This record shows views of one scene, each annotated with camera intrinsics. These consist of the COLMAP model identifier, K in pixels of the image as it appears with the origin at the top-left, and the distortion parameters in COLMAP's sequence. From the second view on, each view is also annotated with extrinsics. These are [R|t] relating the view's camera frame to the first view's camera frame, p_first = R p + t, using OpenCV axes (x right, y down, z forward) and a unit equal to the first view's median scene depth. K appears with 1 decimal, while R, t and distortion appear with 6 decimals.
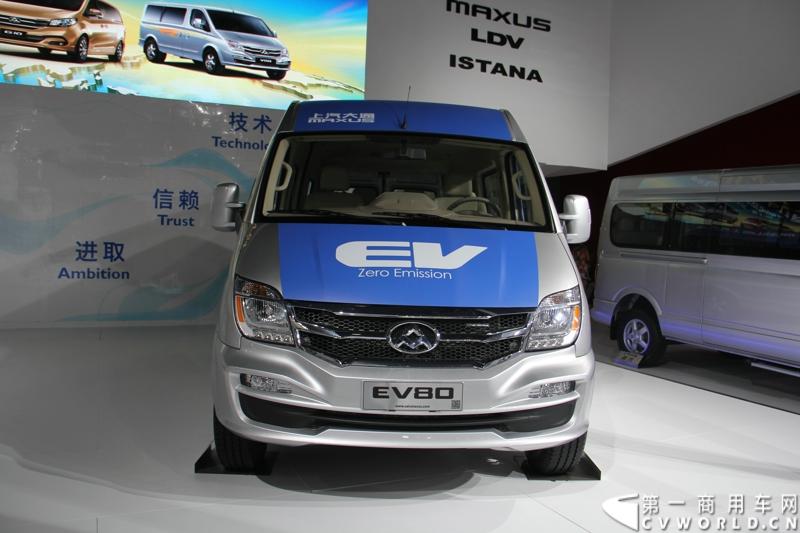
lens RADIAL K [[684.5, 0, 400.0], [0, 684.5, 266.5], [0, 0, 1]] dist [-0.180623, 0.002356]
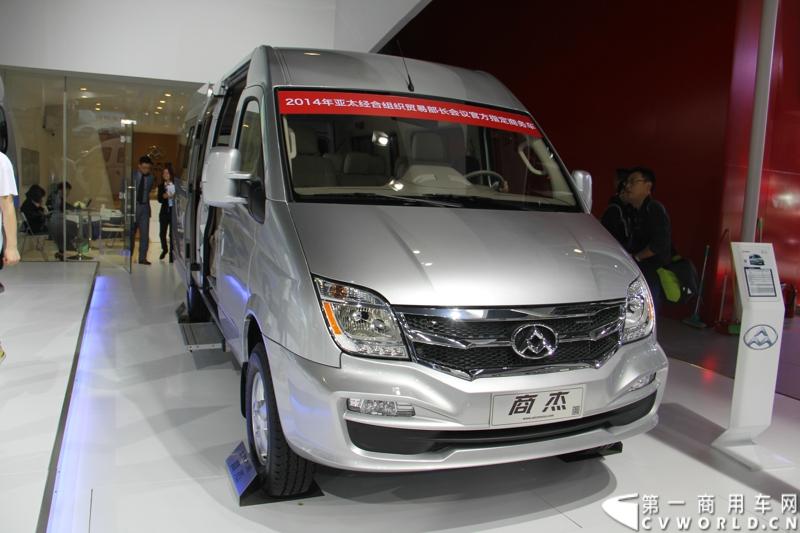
lens RADIAL K [[684.5, 0, 400.0], [0, 684.5, 266.5], [0, 0, 1]] dist [-0.180623, 0.002356]
pose [[0.947270, -0.029219, 0.319102, -0.434081], [-0.001742, 0.995350, 0.096313, -0.082319], [-0.320432, -0.091790, 0.942814, 0.203373]]
